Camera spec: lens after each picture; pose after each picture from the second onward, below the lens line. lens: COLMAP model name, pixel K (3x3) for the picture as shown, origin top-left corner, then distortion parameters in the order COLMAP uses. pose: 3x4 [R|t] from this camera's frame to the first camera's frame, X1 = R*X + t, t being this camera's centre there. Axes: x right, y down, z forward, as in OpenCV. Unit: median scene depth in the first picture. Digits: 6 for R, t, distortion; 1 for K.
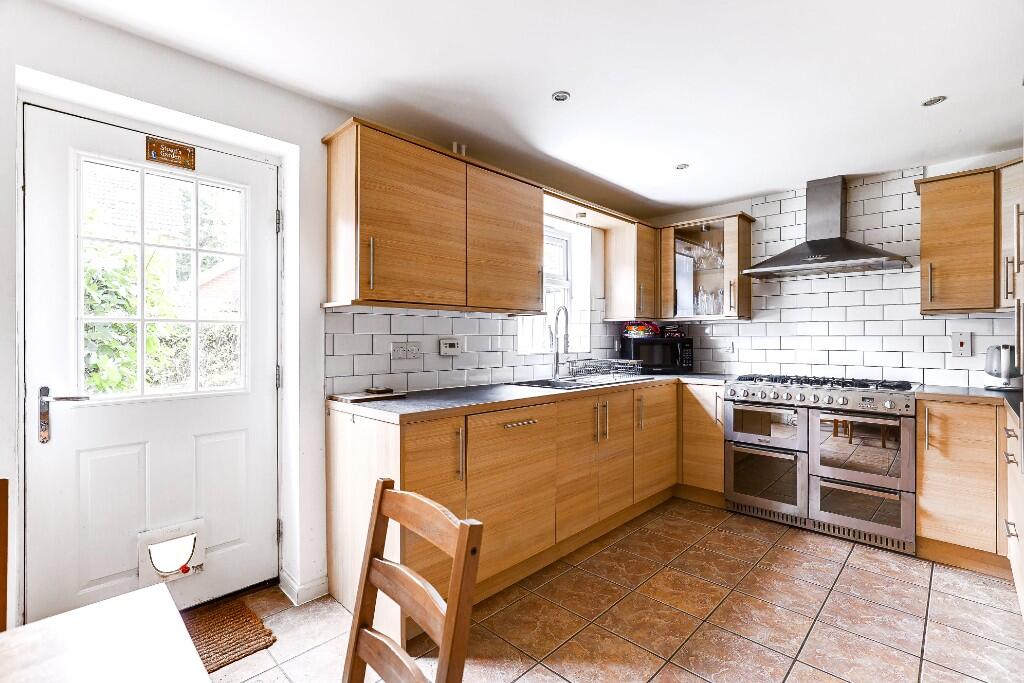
lens RADIAL K [[460.6, 0, 509.9], [0, 460.6, 337.9], [0, 0, 1]] dist [-0.011983, 0.000269]
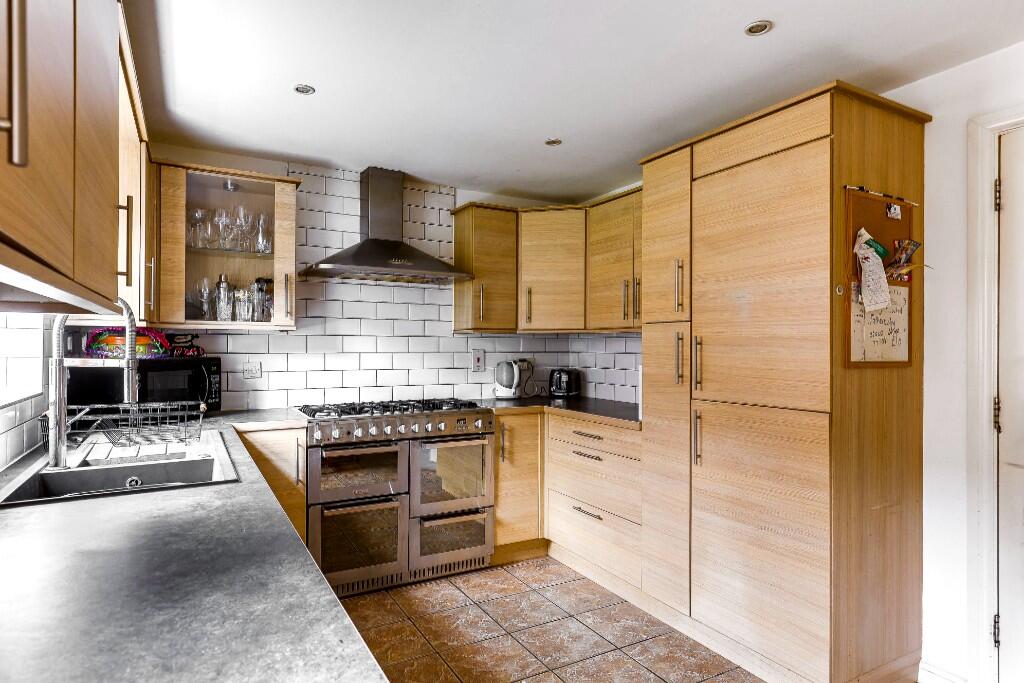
lens RADIAL K [[578.2, 0, 510.0], [0, 578.2, 345.8], [0, 0, 1]] dist [-0.005656, -0.000038]
pose [[0.282231, -0.000075, 0.959347, -0.325365], [-0.003816, 0.999992, 0.001201, -0.023298], [-0.959339, -0.004000, 0.282228, 0.532967]]
